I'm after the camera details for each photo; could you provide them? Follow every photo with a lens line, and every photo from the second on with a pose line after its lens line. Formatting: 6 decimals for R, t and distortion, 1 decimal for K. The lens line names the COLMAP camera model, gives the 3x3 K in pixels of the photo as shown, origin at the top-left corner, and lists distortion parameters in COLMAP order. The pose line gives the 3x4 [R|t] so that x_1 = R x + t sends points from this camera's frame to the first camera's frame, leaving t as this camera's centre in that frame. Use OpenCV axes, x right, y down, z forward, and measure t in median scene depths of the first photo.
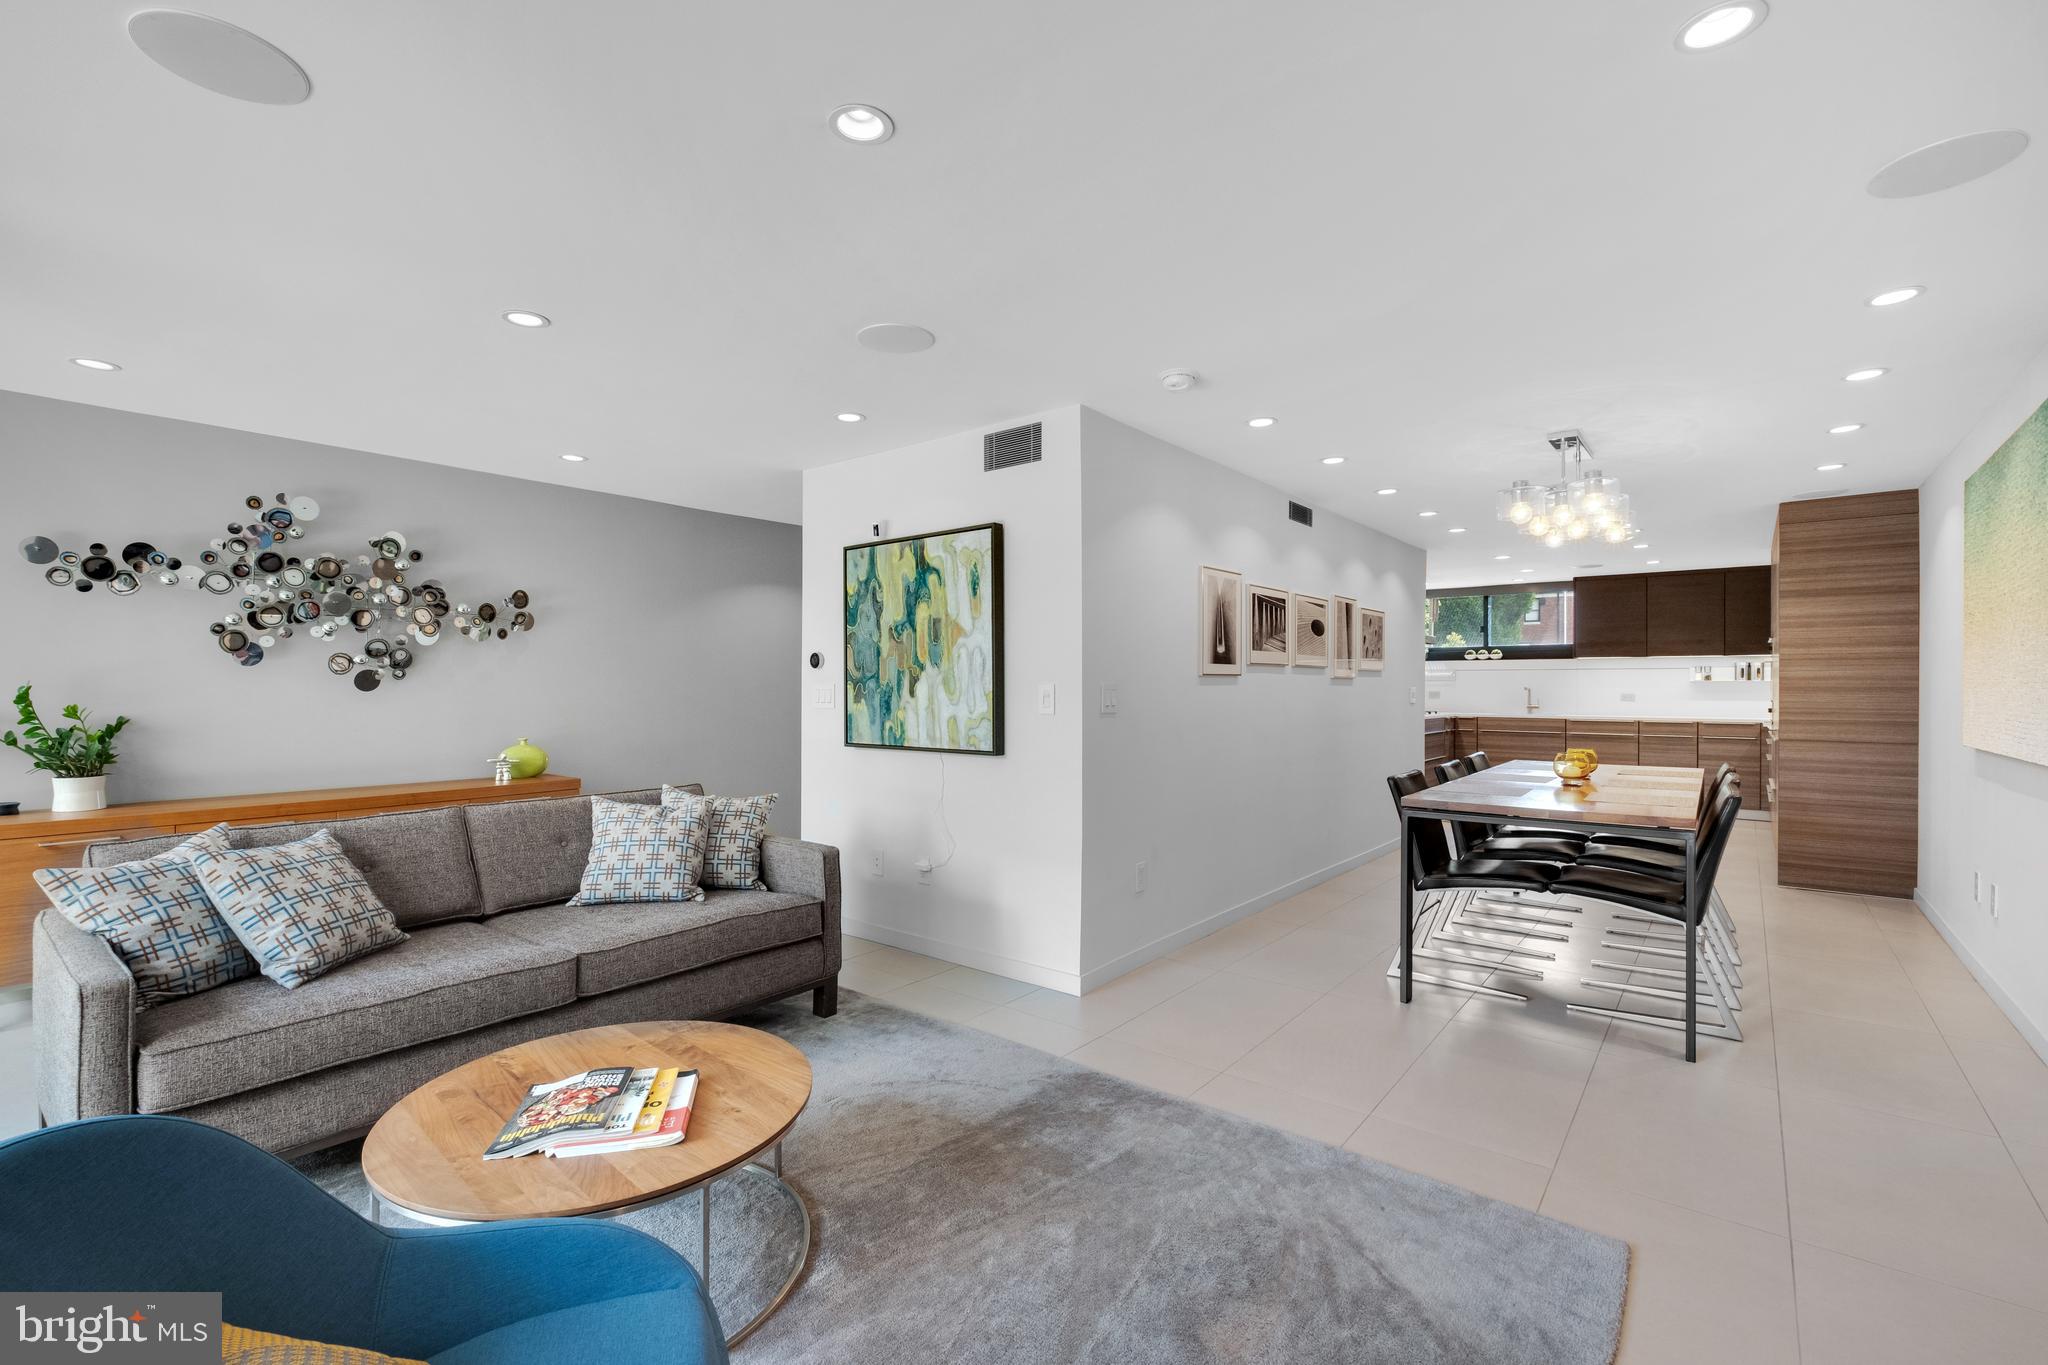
lens RADIAL K [[903.7, 0, 1016.4], [0, 903.7, 683.0], [0, 0, 1]] dist [-0.000998, -0.000759]
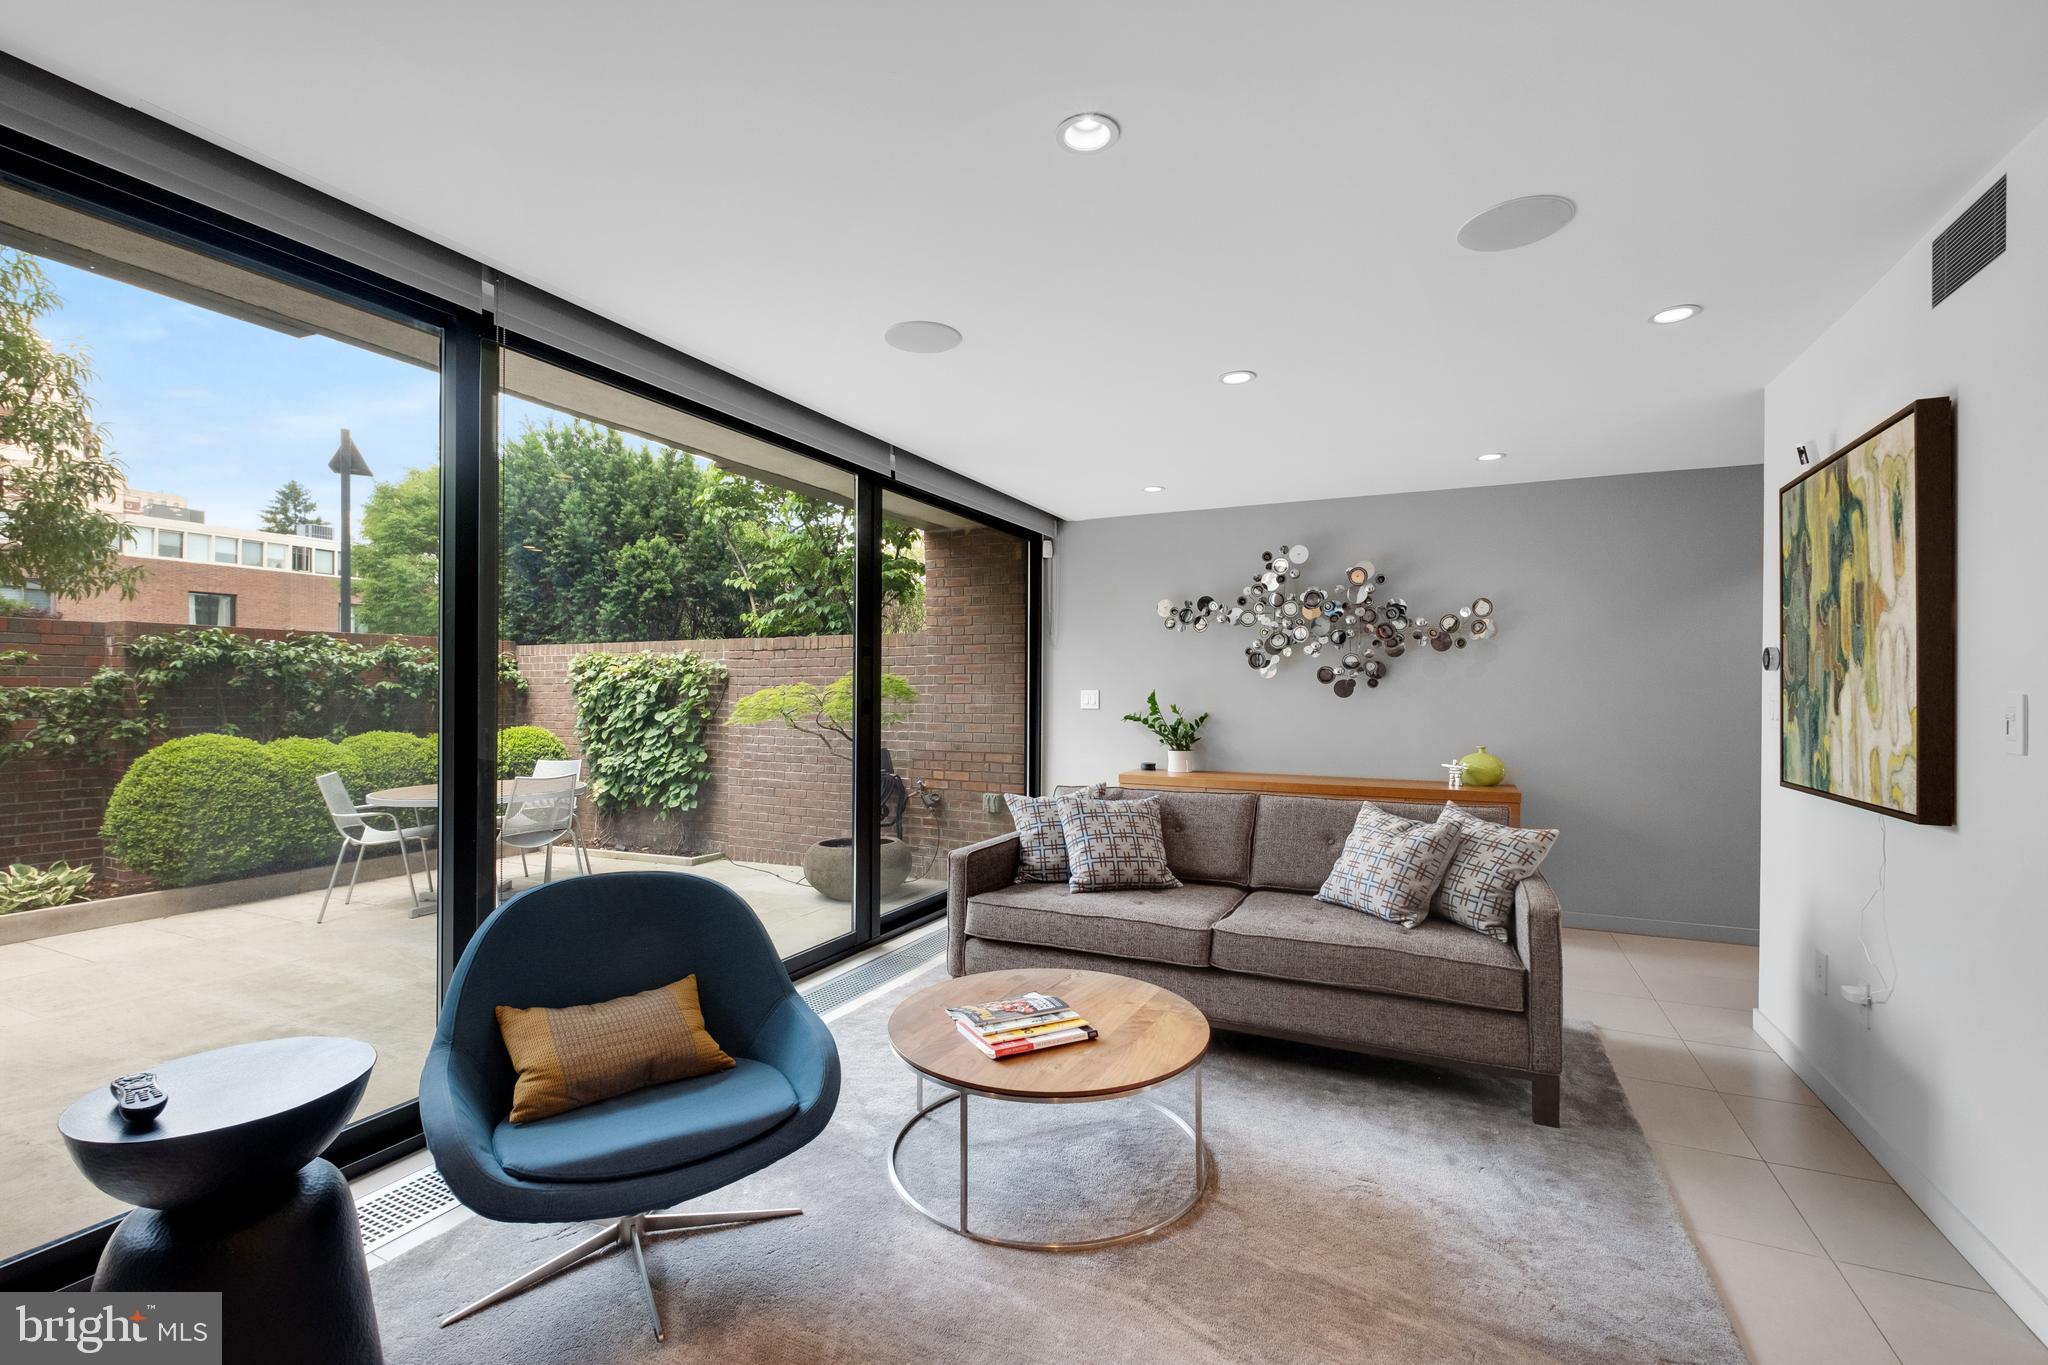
lens RADIAL K [[903.7, 0, 1016.4], [0, 903.7, 683.0], [0, 0, 1]] dist [-0.000998, -0.000759]
pose [[0.221165, -0.007526, -0.975207, 0.436611], [-0.001394, 0.999967, -0.008033, -0.000051], [0.975235, 0.003137, 0.221147, 0.385049]]
